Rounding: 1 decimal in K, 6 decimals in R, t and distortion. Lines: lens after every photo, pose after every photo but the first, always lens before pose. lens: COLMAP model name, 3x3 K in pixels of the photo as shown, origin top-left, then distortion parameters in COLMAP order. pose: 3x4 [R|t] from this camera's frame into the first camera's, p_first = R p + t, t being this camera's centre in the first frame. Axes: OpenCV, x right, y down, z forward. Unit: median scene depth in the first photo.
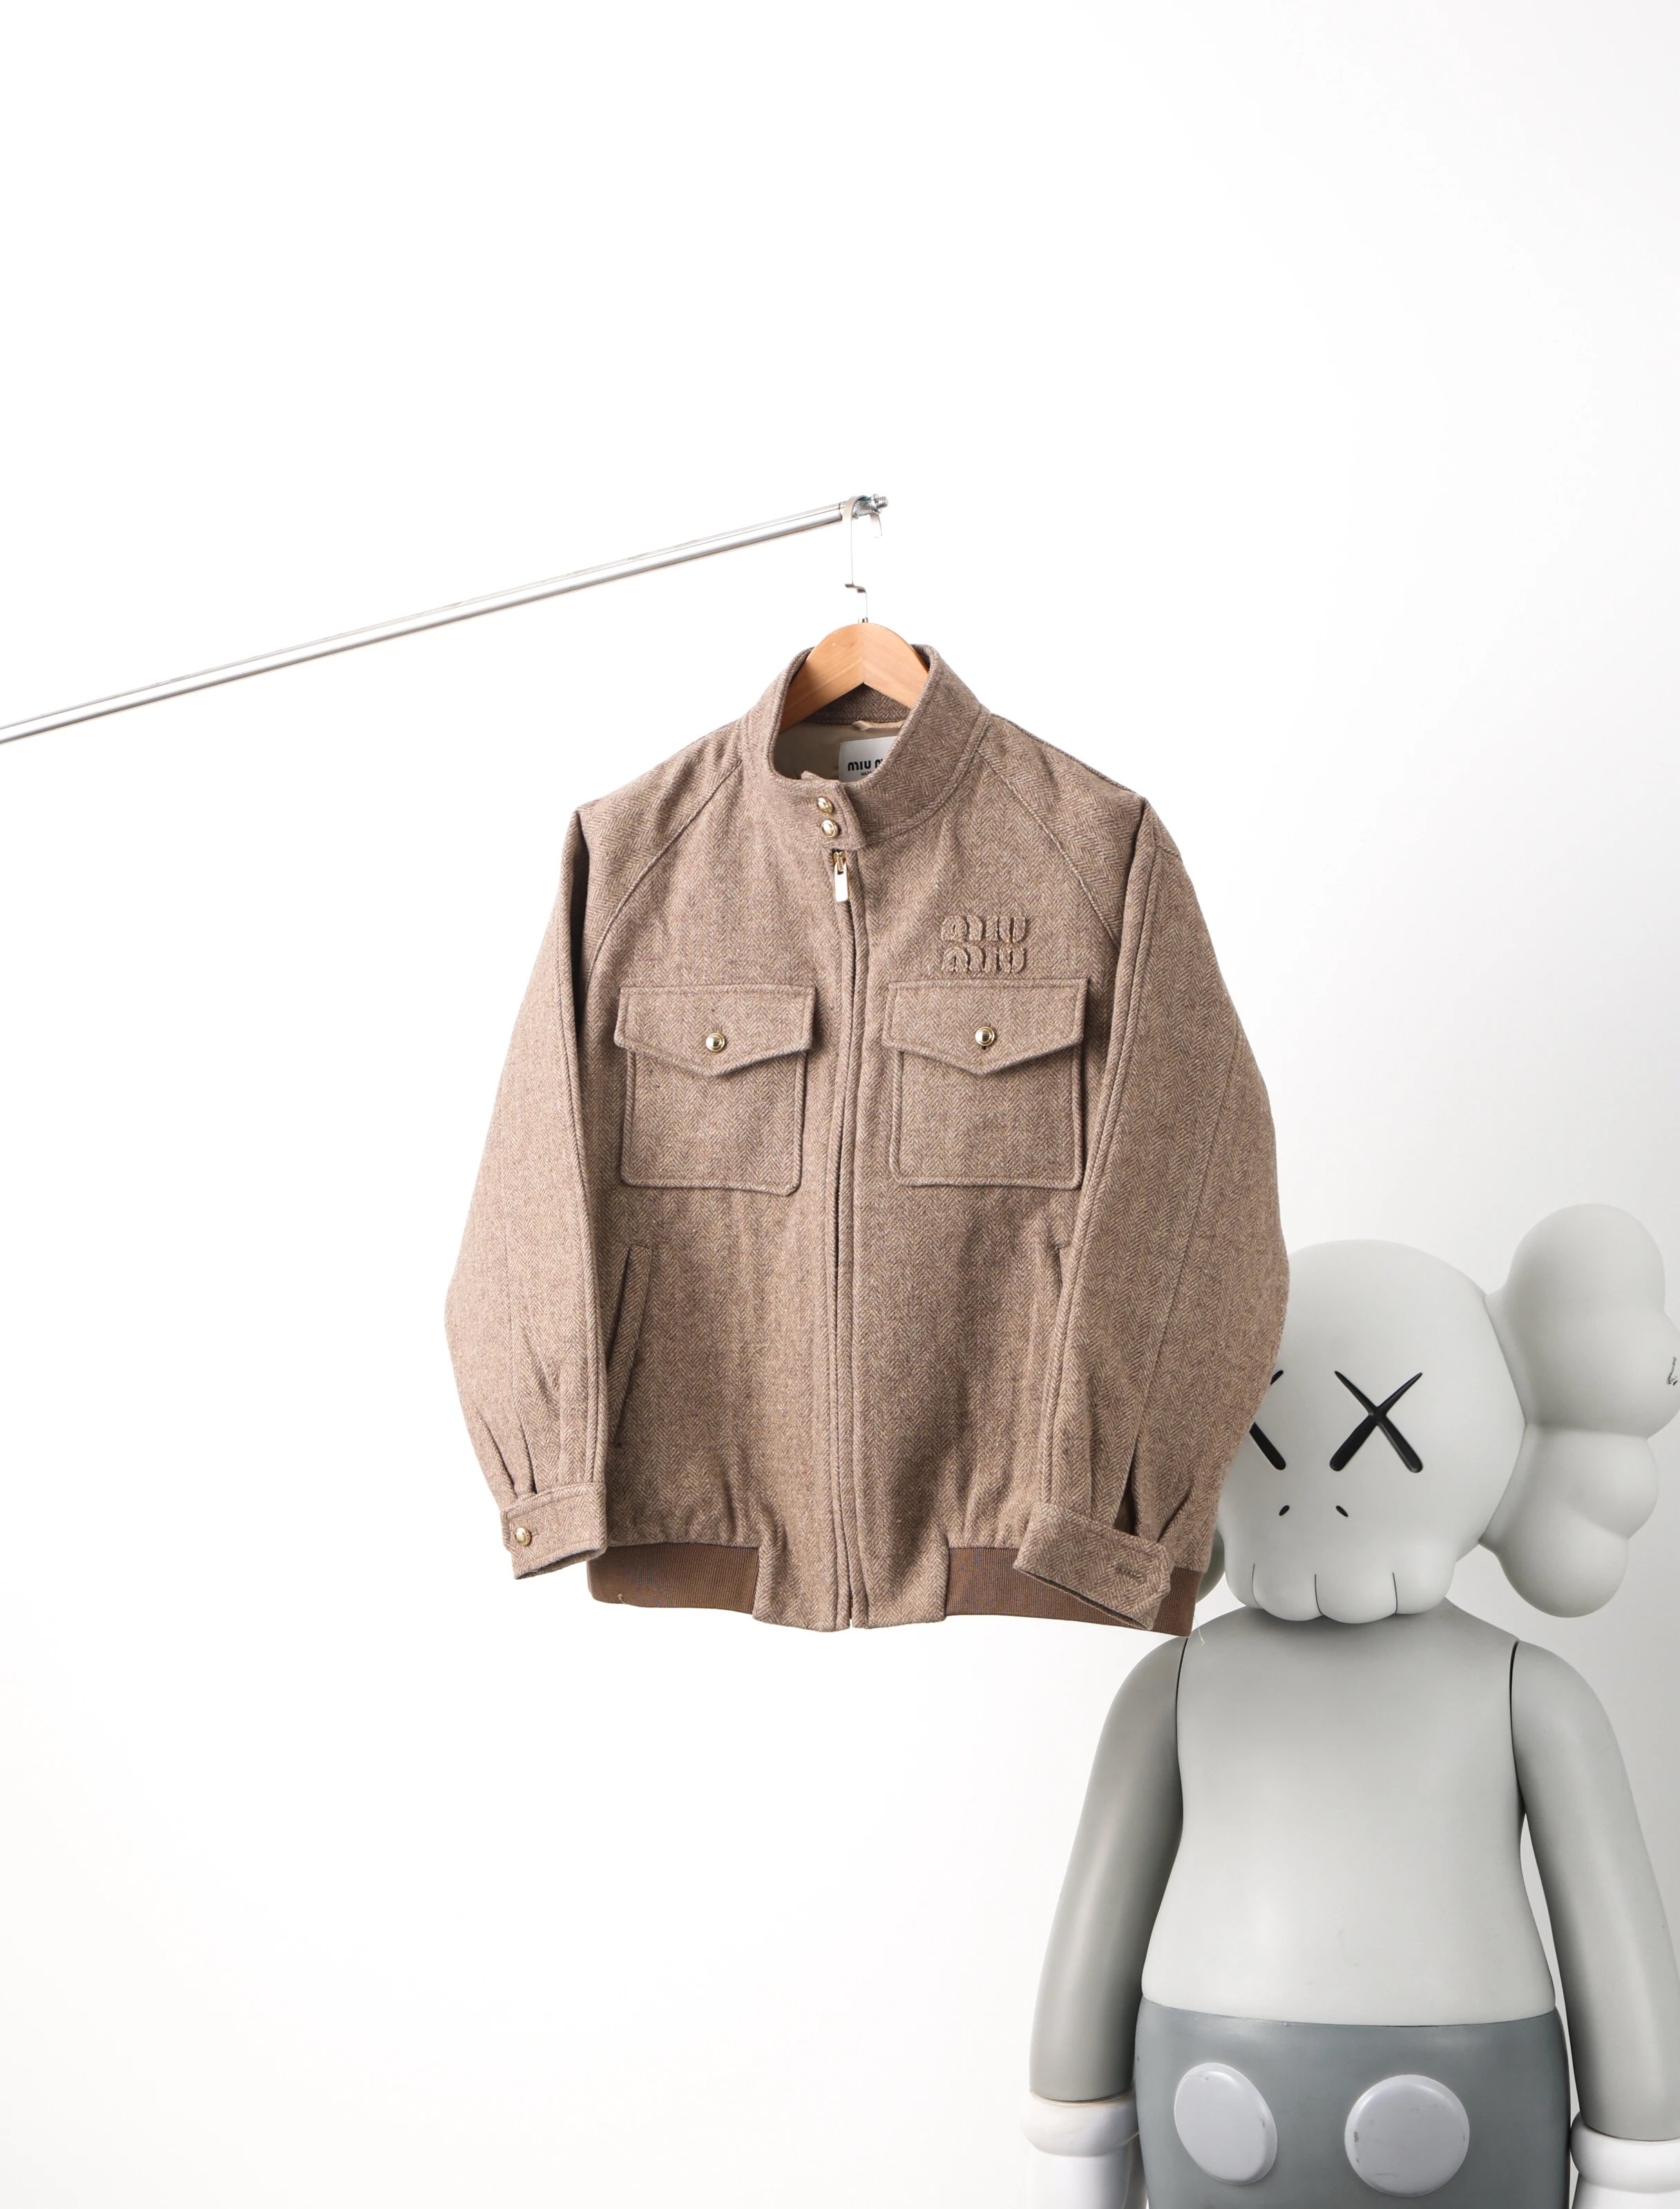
lens RADIAL K [[3983.5, 0, 838.2], [0, 3983.5, 1134.3], [0, 0, 1]] dist [0.178767, 0.005860]
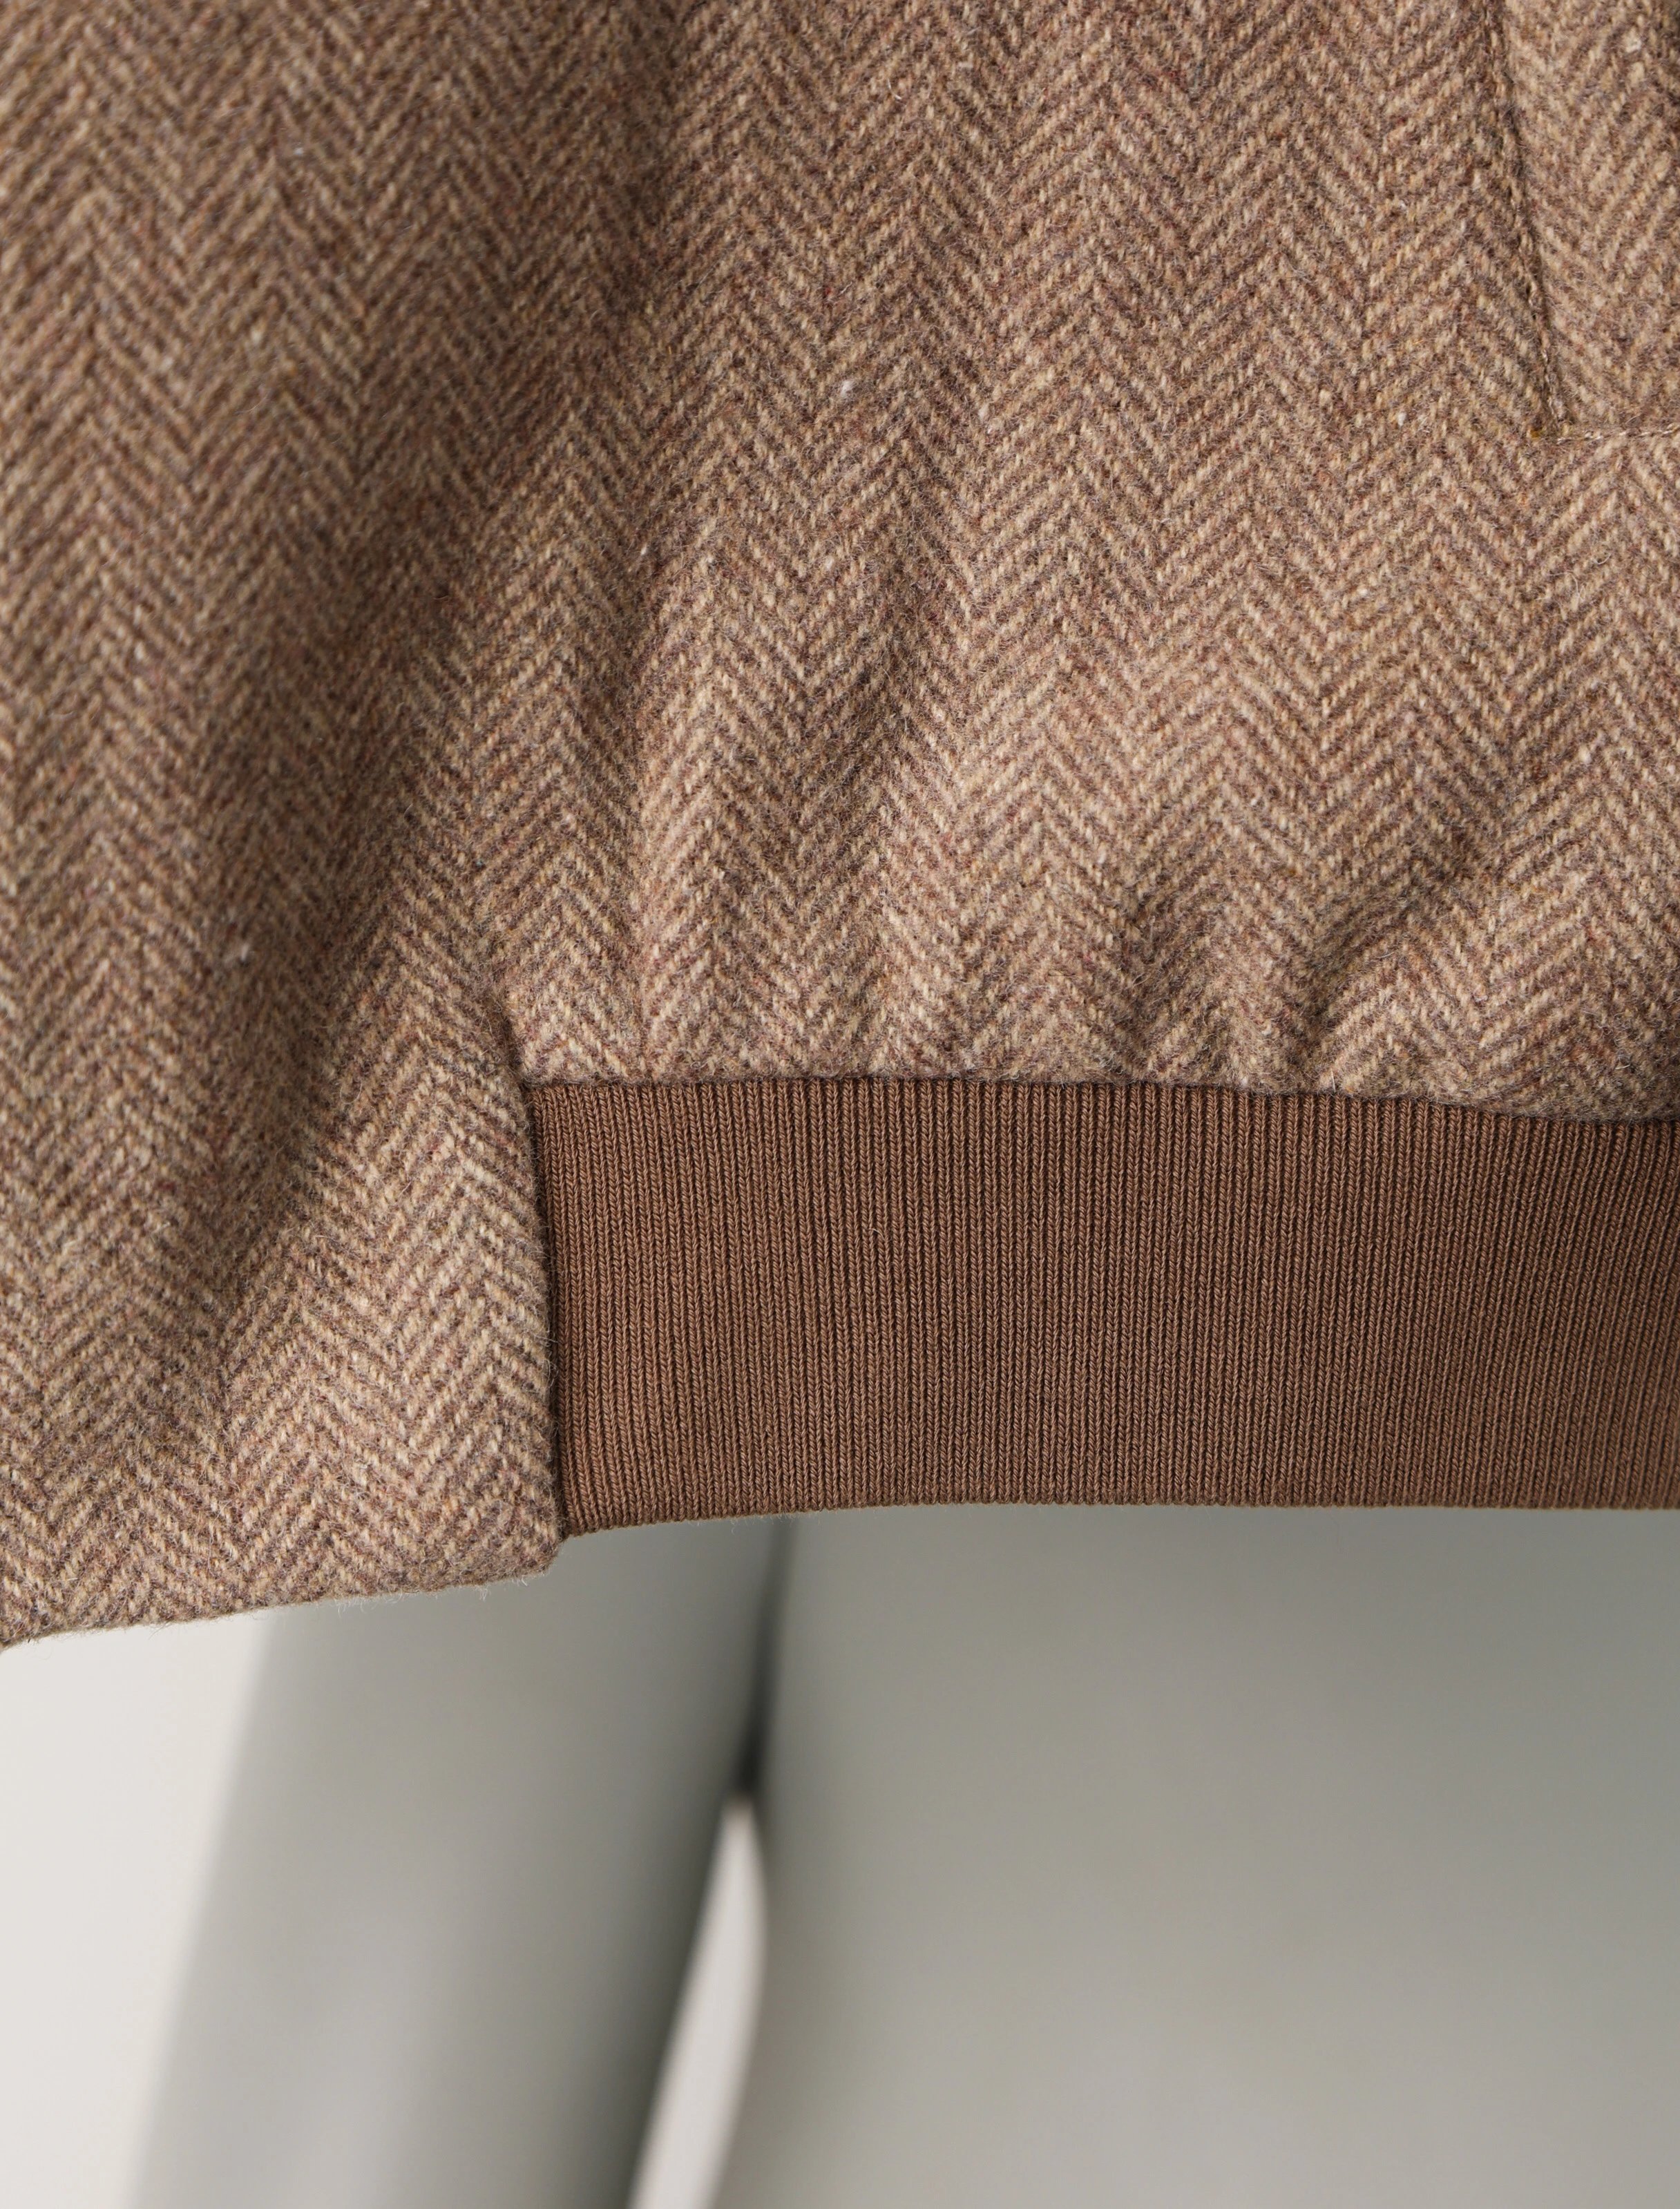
lens RADIAL K [[6604.3, 0, 866.5], [0, 6604.3, 1110.6], [0, 0, 1]] dist [0.532614, -0.644888]
pose [[0.848510, -0.120020, 0.515389, -0.090318], [-0.042517, 0.955330, 0.292468, 0.030919], [-0.527468, -0.270075, 0.805504, 0.791484]]
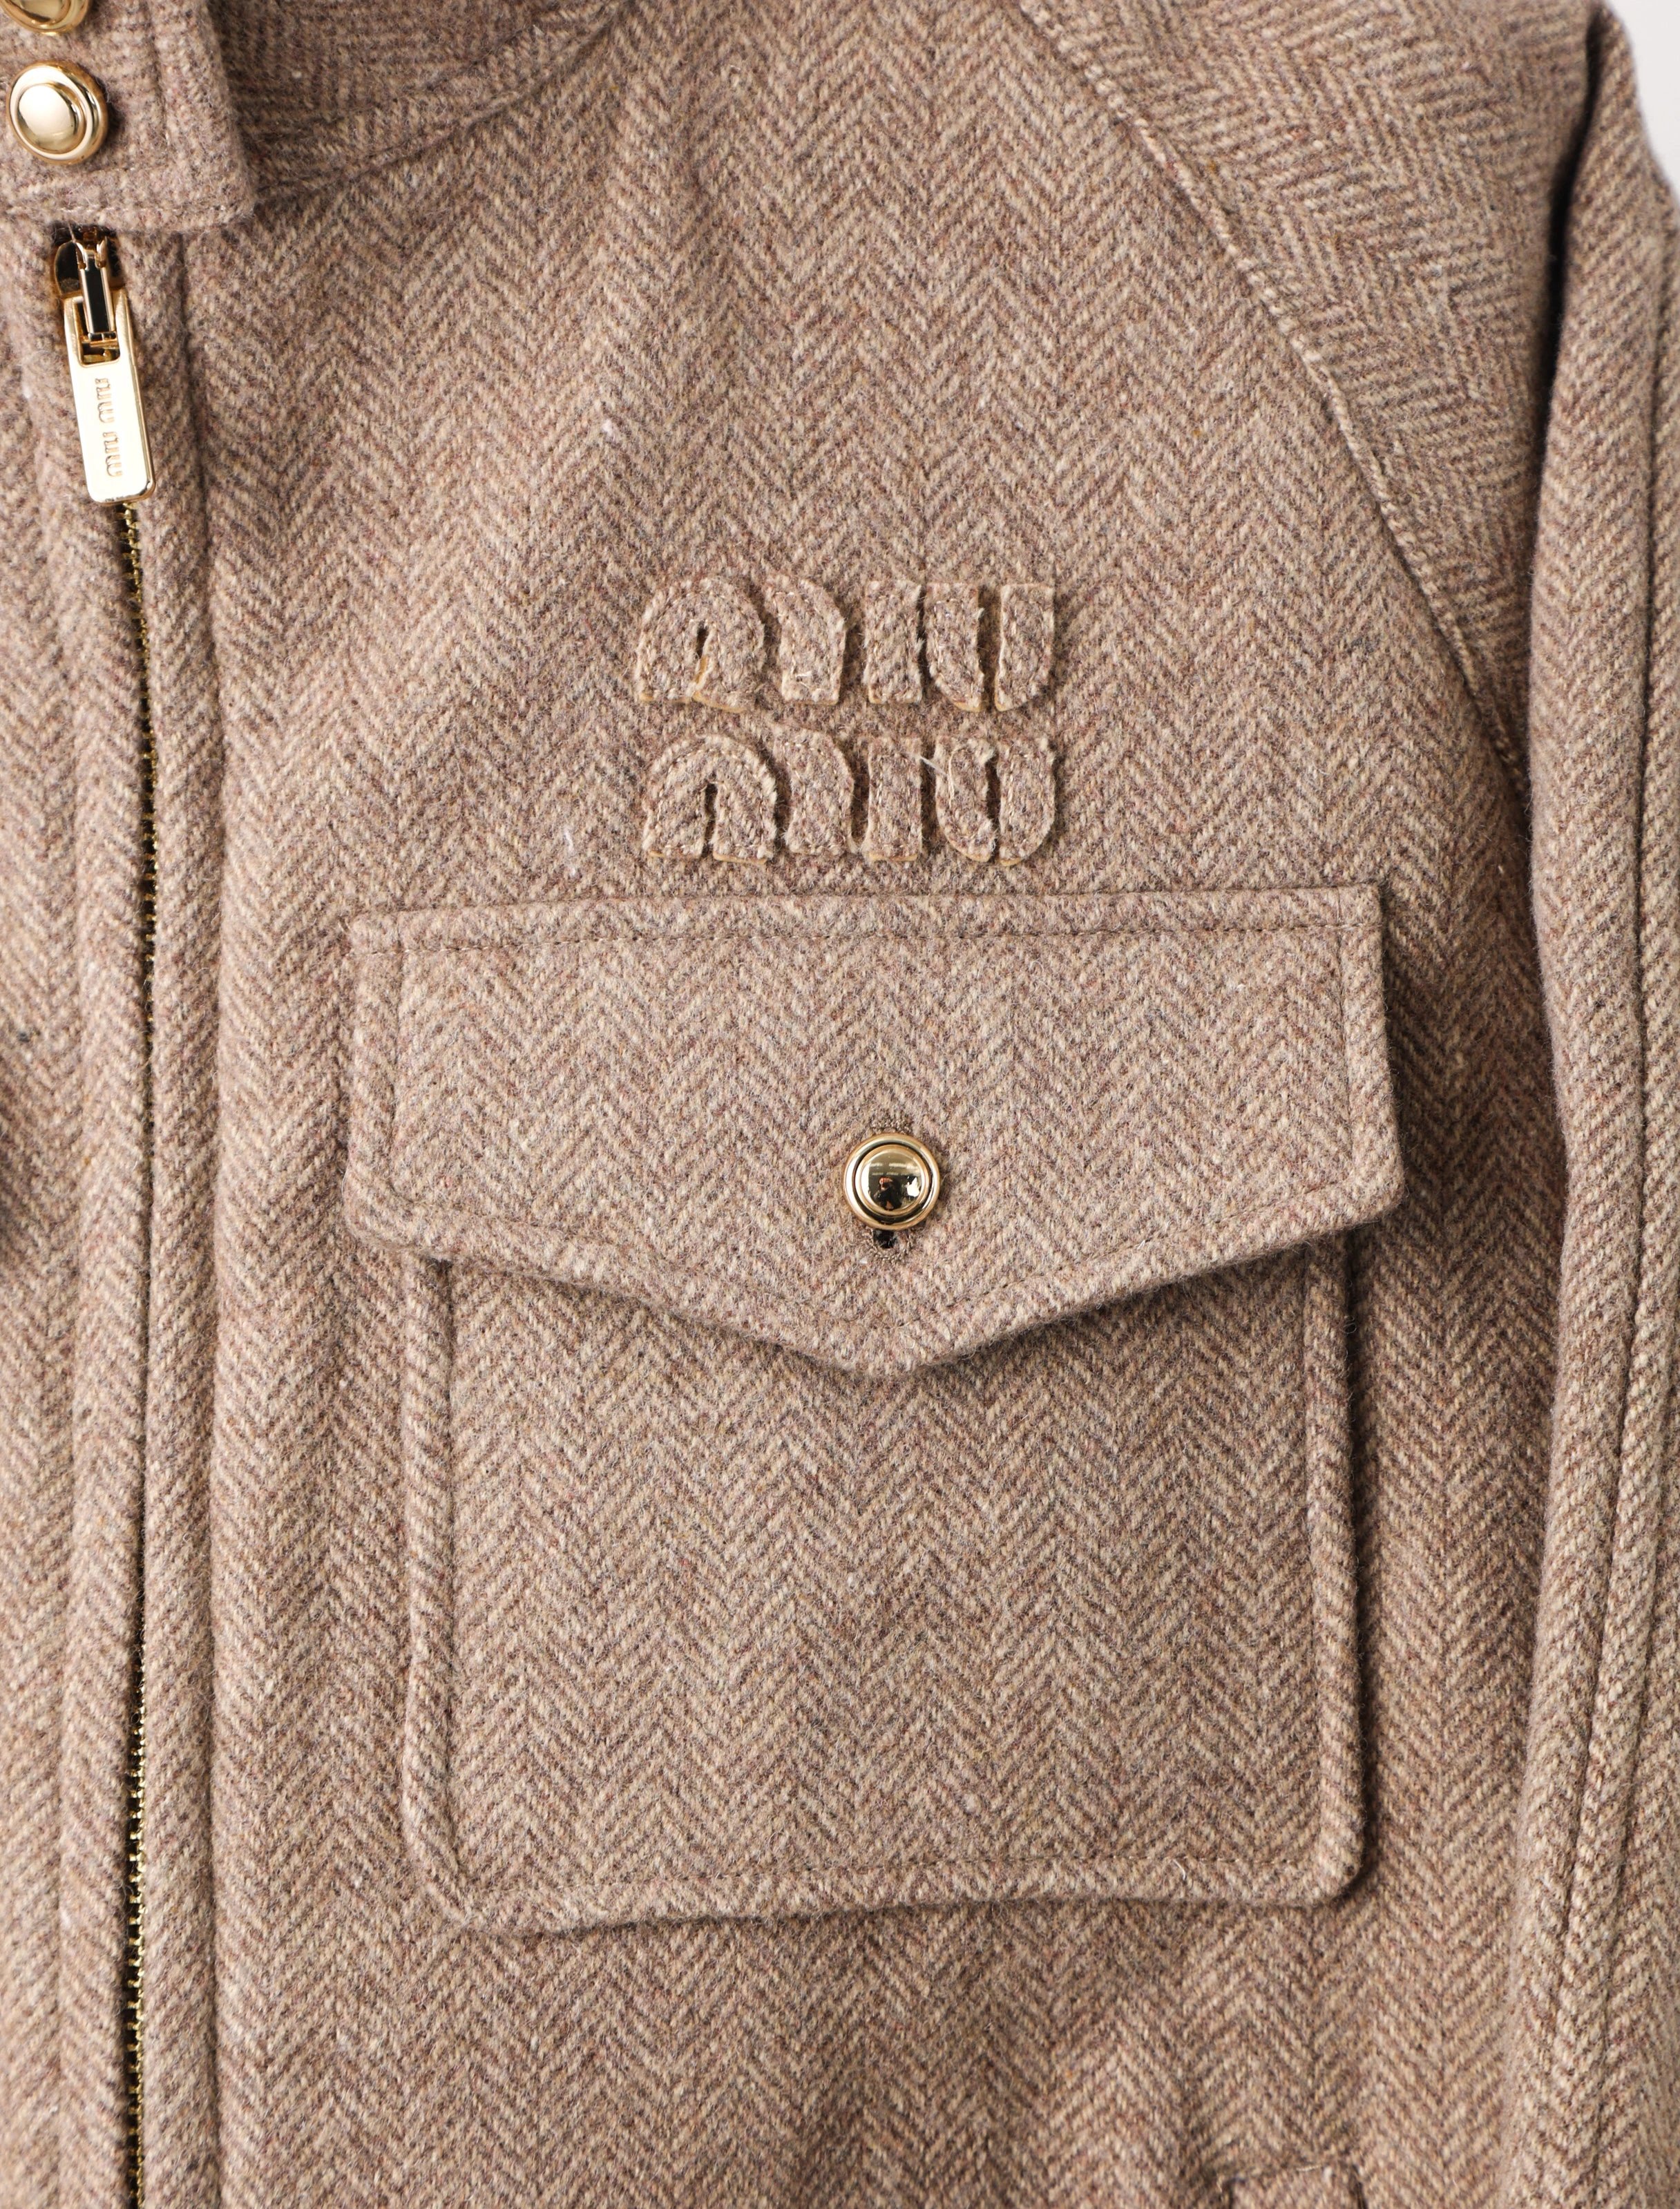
lens RADIAL K [[5485.5, 0, 878.7], [0, 5485.5, 1119.6], [0, 0, 1]] dist [0.313756, -0.010112]
pose [[0.932869, -0.042929, 0.357648, -0.062062], [0.019886, 0.997497, 0.067860, -0.046038], [-0.359666, -0.056193, 0.931387, 0.733781]]
